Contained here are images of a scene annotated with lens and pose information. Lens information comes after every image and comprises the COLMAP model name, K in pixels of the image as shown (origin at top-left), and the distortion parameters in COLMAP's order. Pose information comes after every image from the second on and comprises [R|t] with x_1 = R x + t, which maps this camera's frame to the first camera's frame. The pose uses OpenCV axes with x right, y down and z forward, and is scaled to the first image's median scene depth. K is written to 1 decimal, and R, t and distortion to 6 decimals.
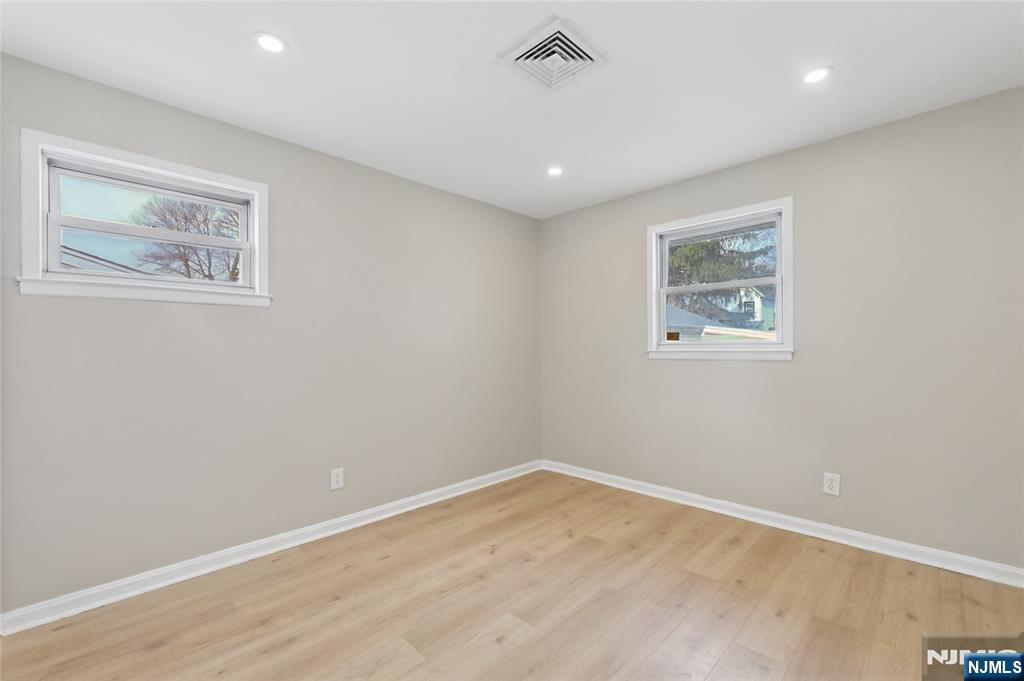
lens RADIAL K [[442.4, 0, 513.2], [0, 442.4, 346.6], [0, 0, 1]] dist [-0.003400, -0.000219]
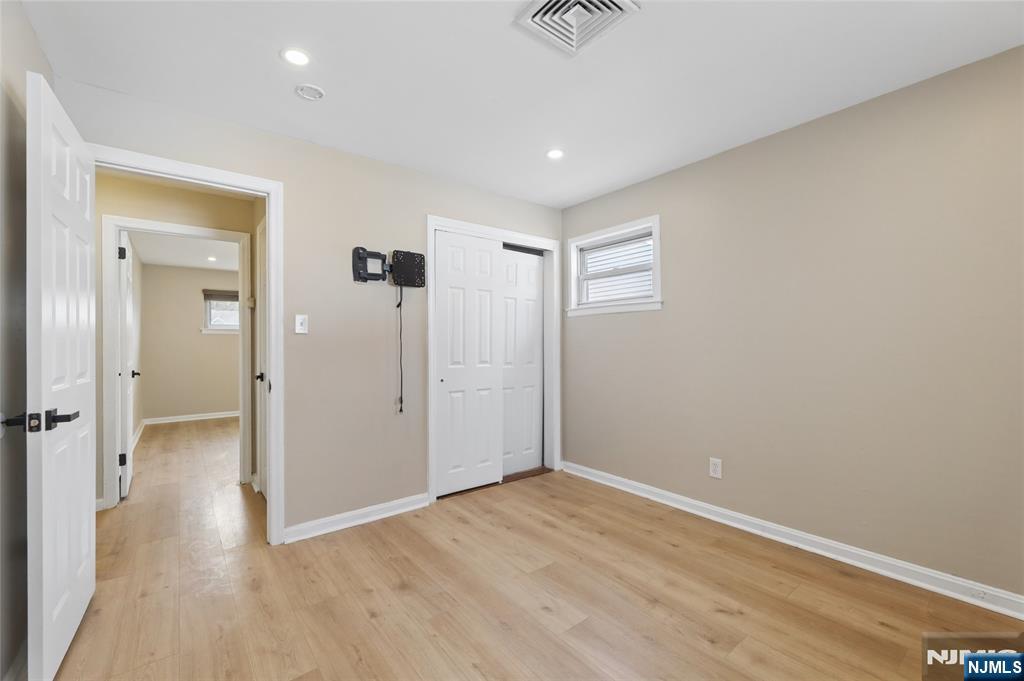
lens RADIAL K [[420.7, 0, 513.0], [0, 420.7, 340.9], [0, 0, 1]] dist [0.000627, -0.002316]
pose [[-0.129953, 0.001686, -0.991519, 0.759574], [0.010555, 0.999944, 0.000317, -0.003863], [0.991464, -0.010424, -0.129964, 0.789822]]
